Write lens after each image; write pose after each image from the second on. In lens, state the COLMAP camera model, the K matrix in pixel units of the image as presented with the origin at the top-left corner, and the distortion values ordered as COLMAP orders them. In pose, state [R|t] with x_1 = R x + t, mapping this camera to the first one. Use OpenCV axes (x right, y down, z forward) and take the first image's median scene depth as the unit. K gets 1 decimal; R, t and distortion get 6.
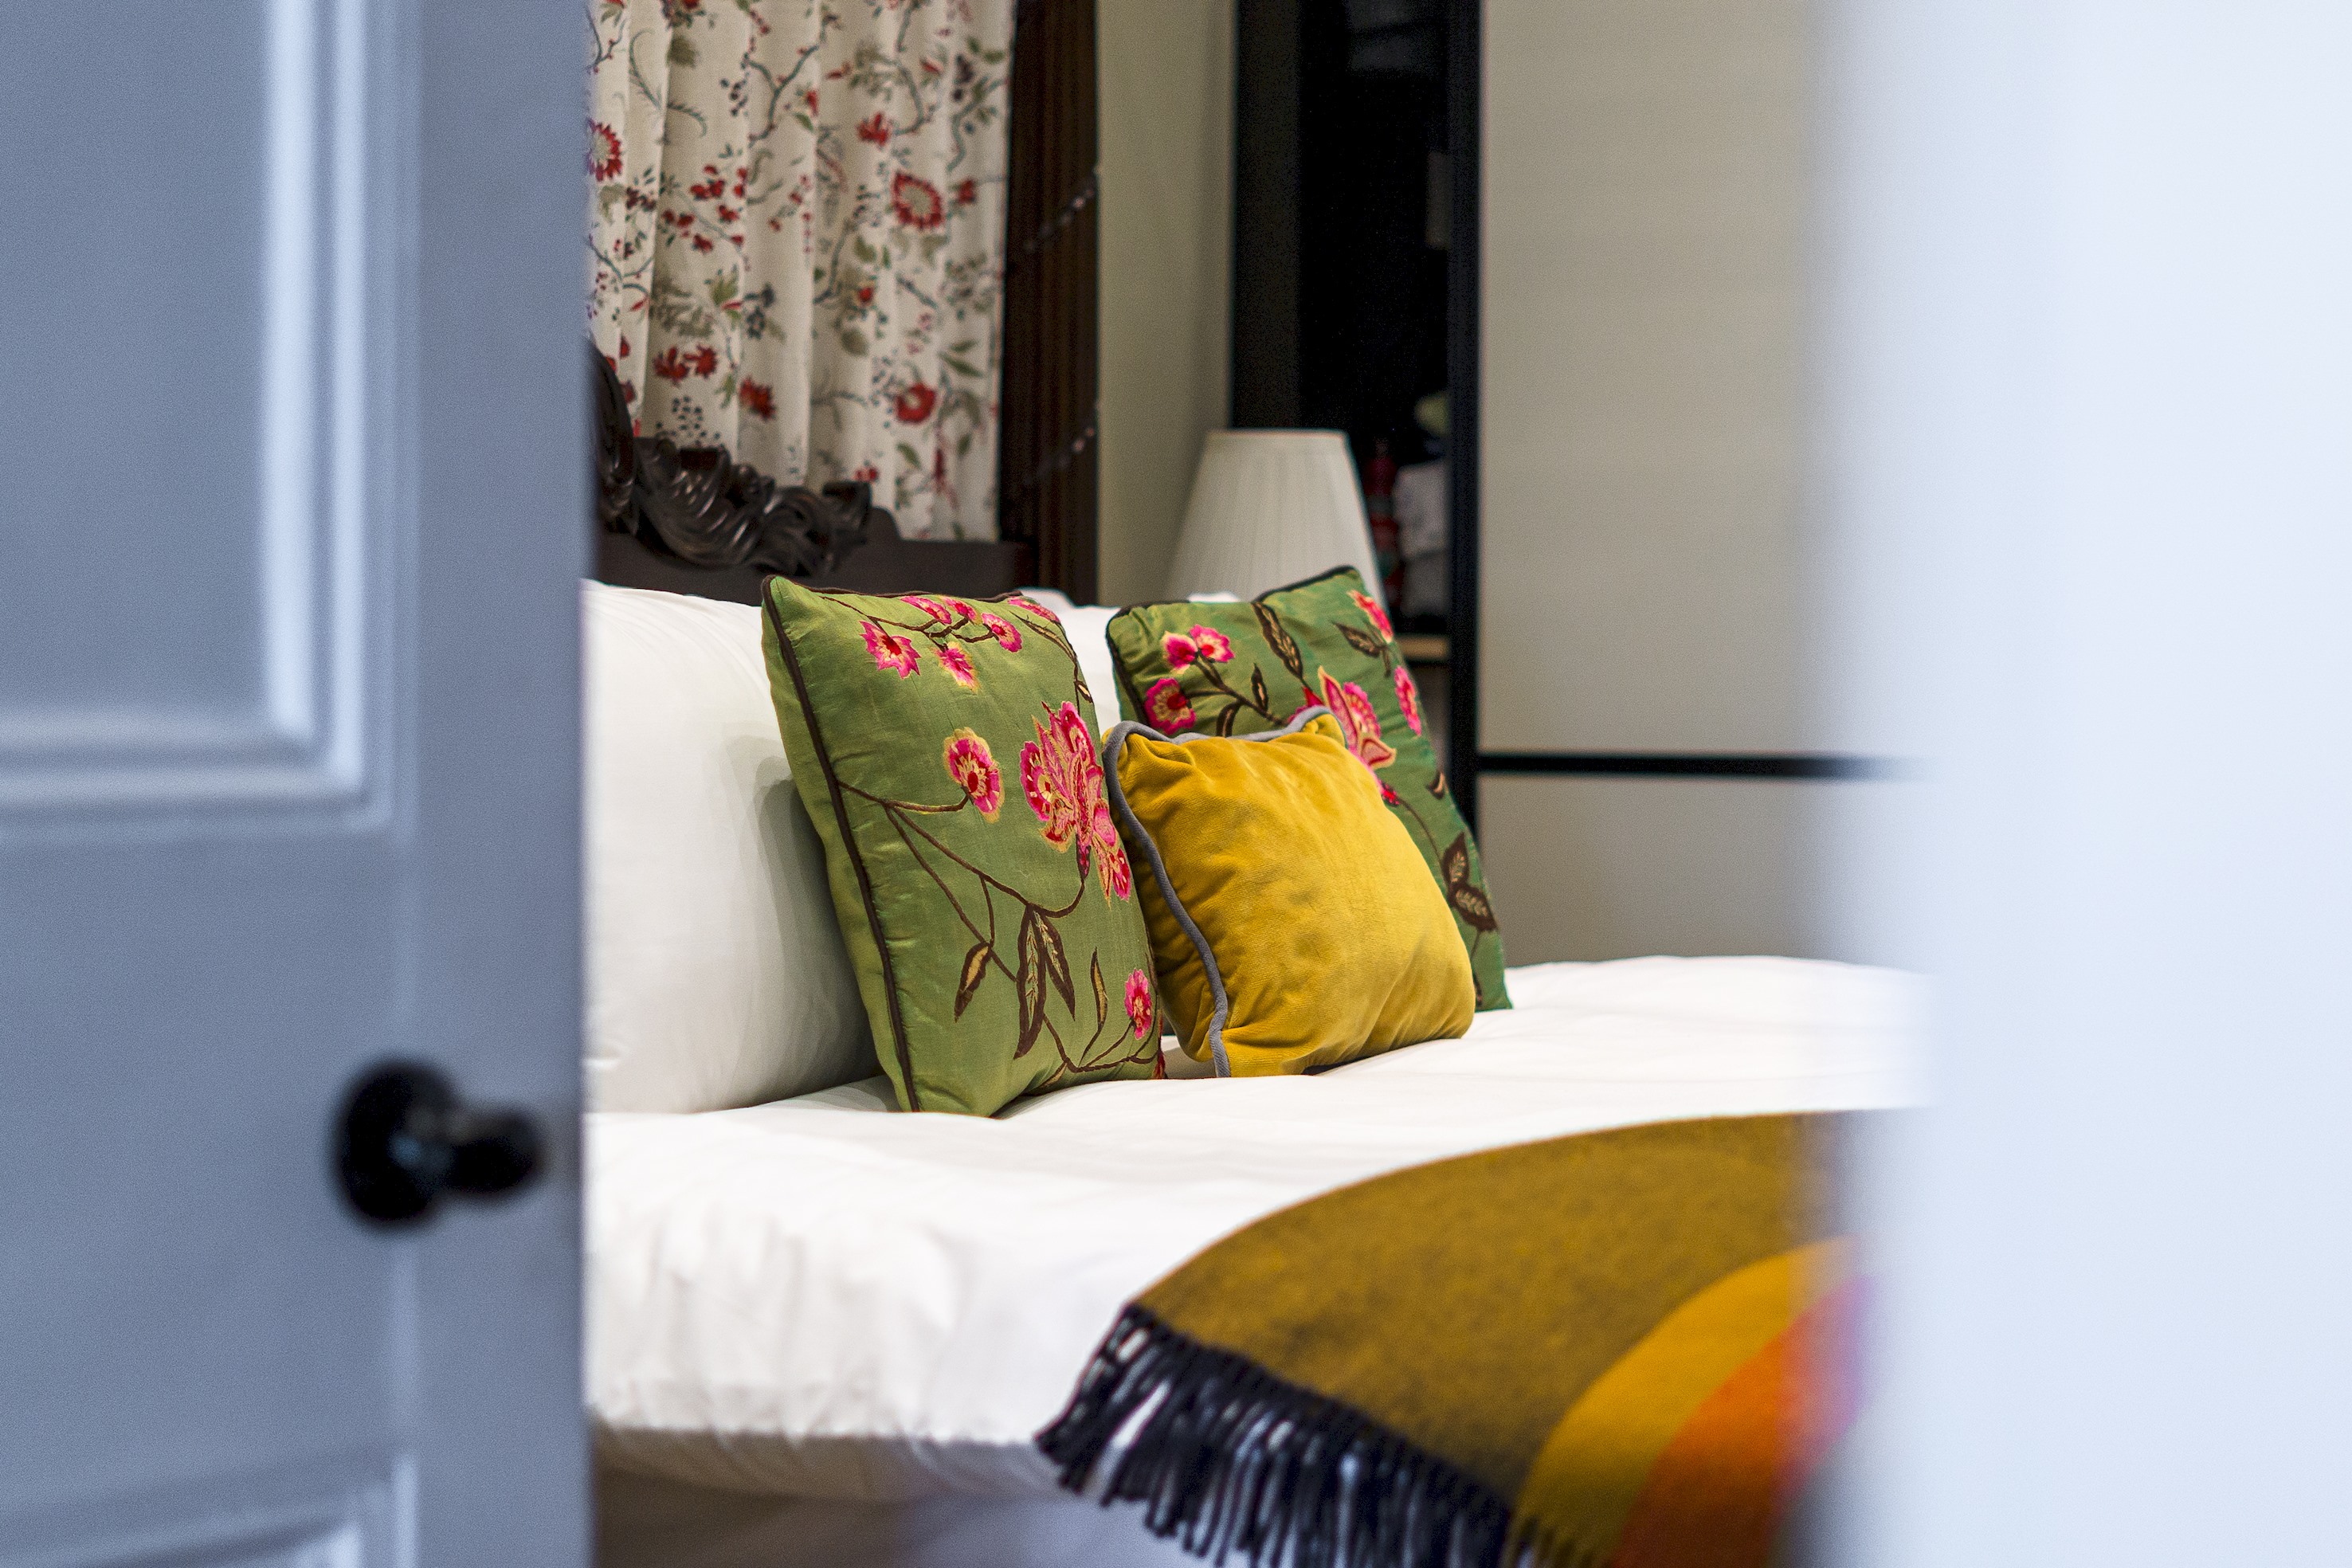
lens RADIAL K [[5006.3, 0, 1176.3], [0, 5006.3, 789.4], [0, 0, 1]] dist [0.197096, 0.000000]
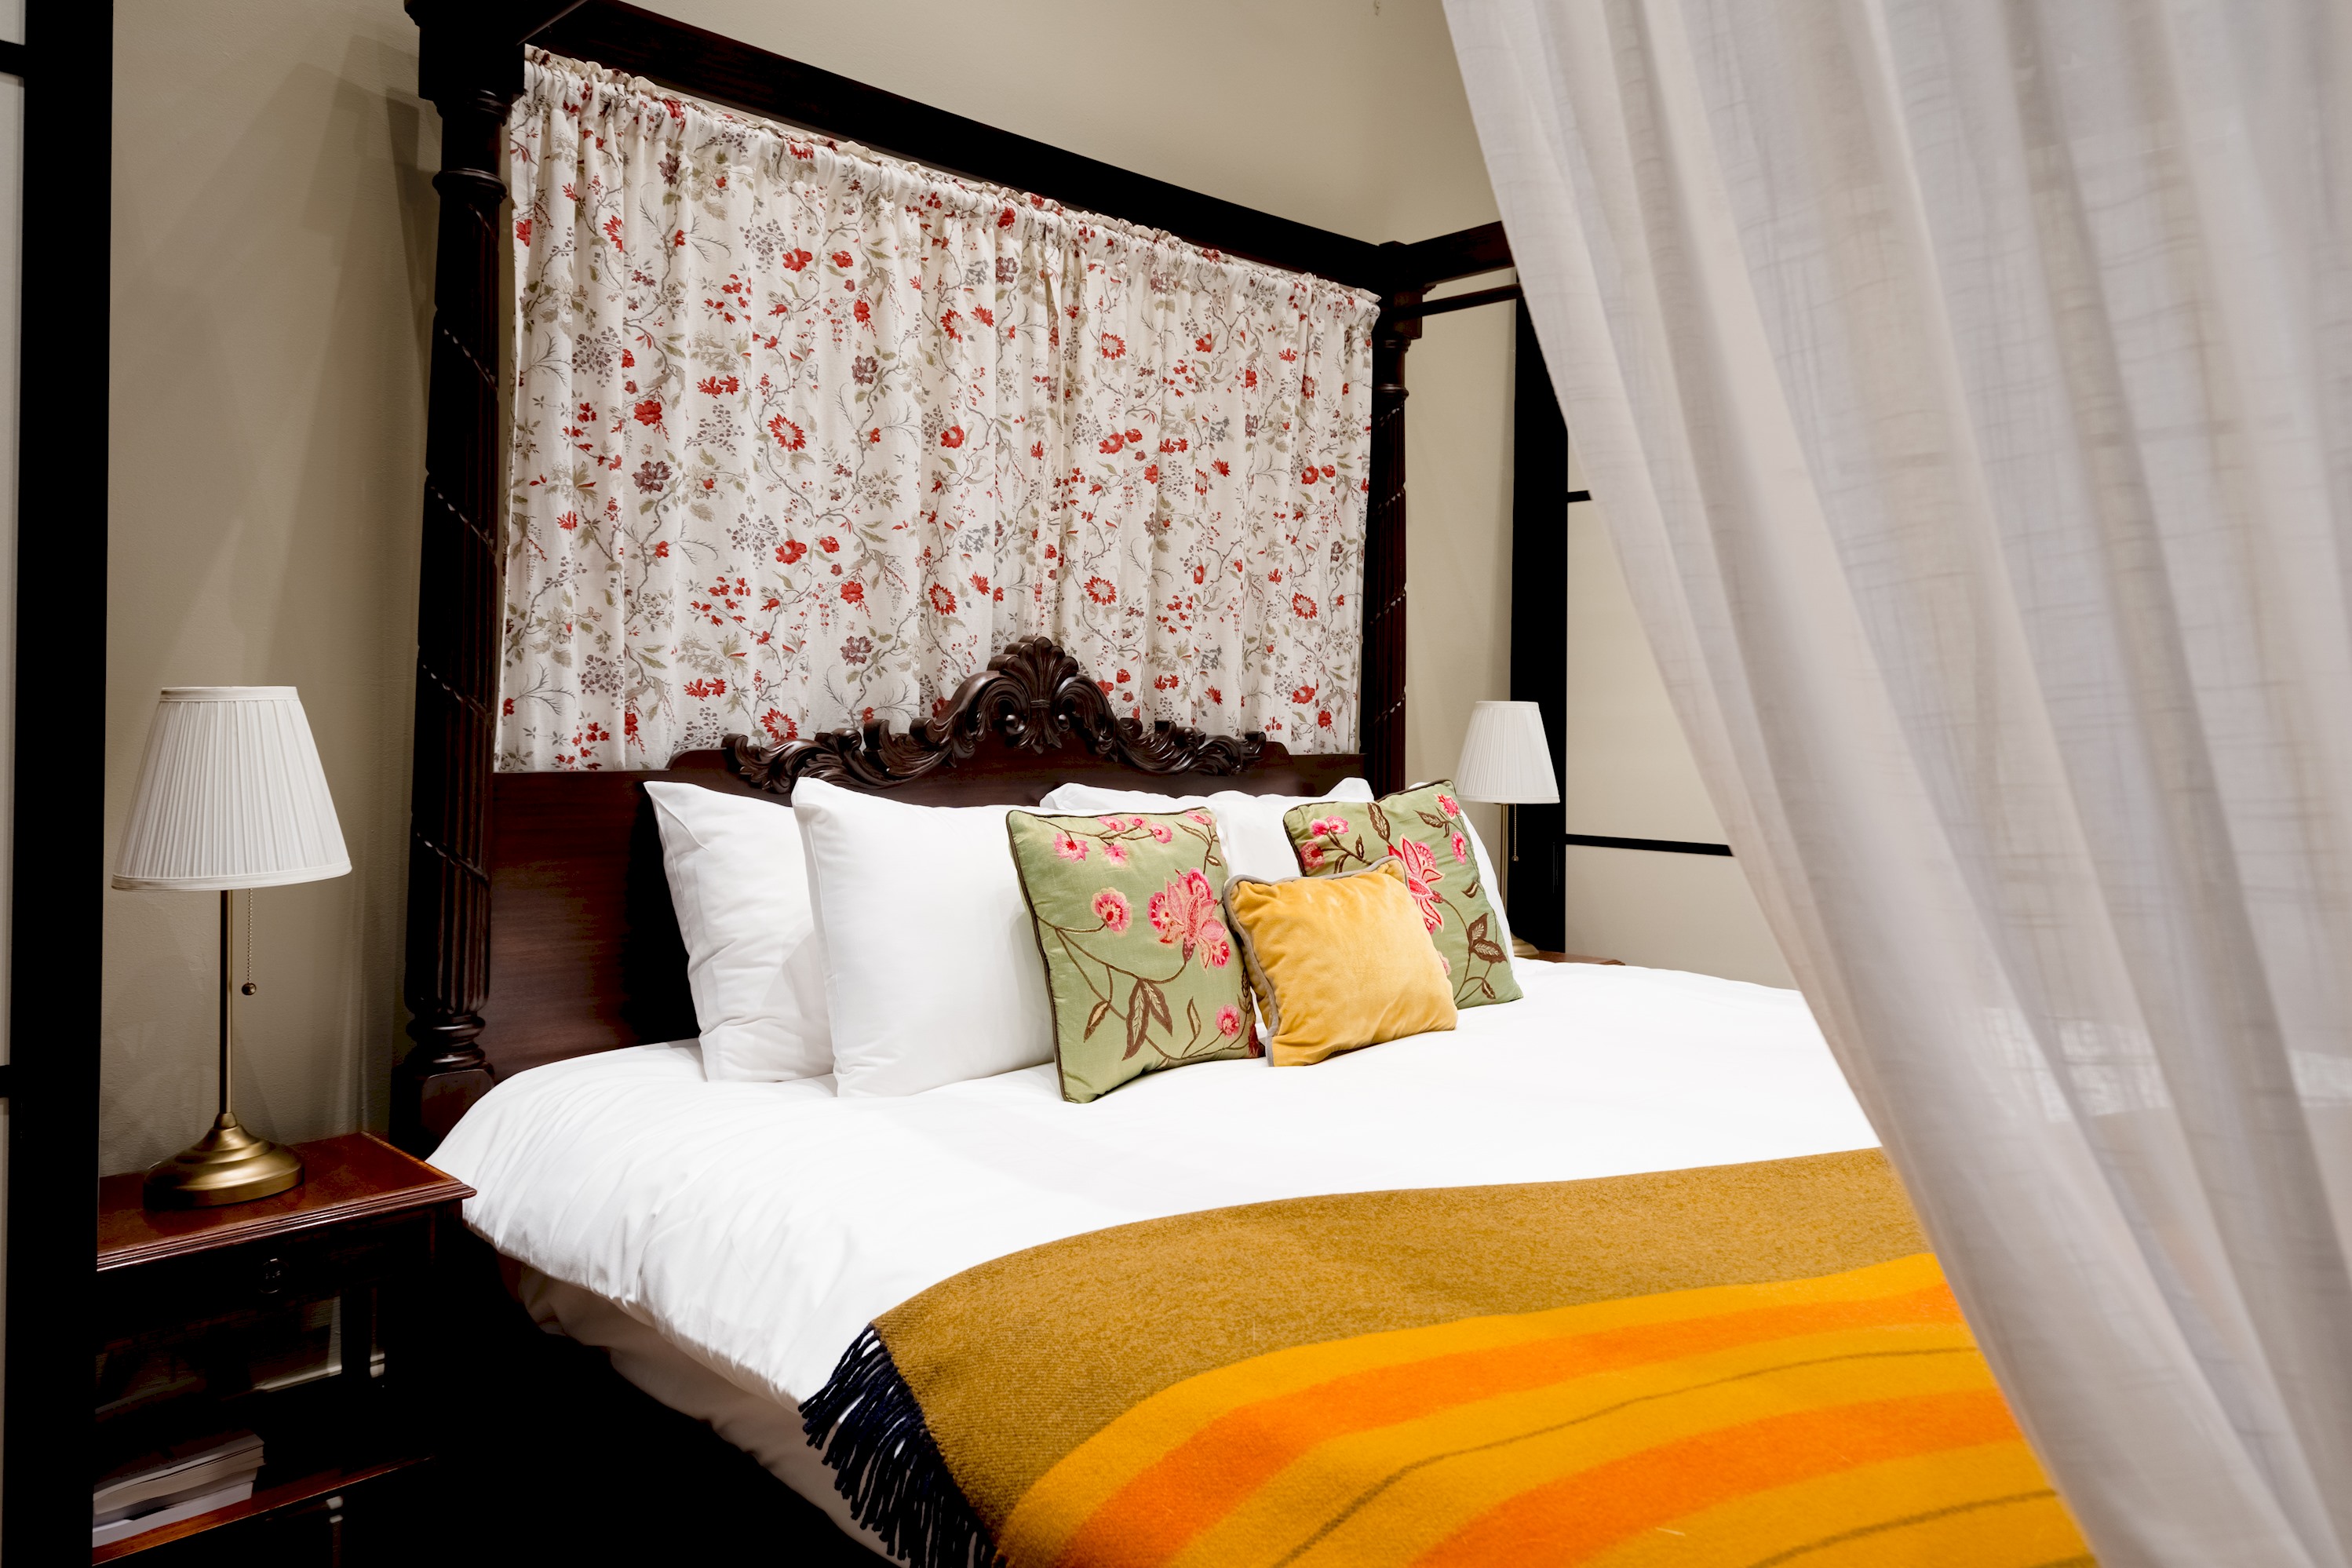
lens RADIAL K [[1624.8, 0, 1171.7], [0, 1624.8, 760.3], [0, 0, 1]] dist [0.057520, -0.000085]
pose [[0.942392, 0.013911, -0.334222, 0.178337], [-0.016691, 0.999846, -0.005447, -0.054486], [0.334095, 0.010712, 0.942479, 0.369908]]
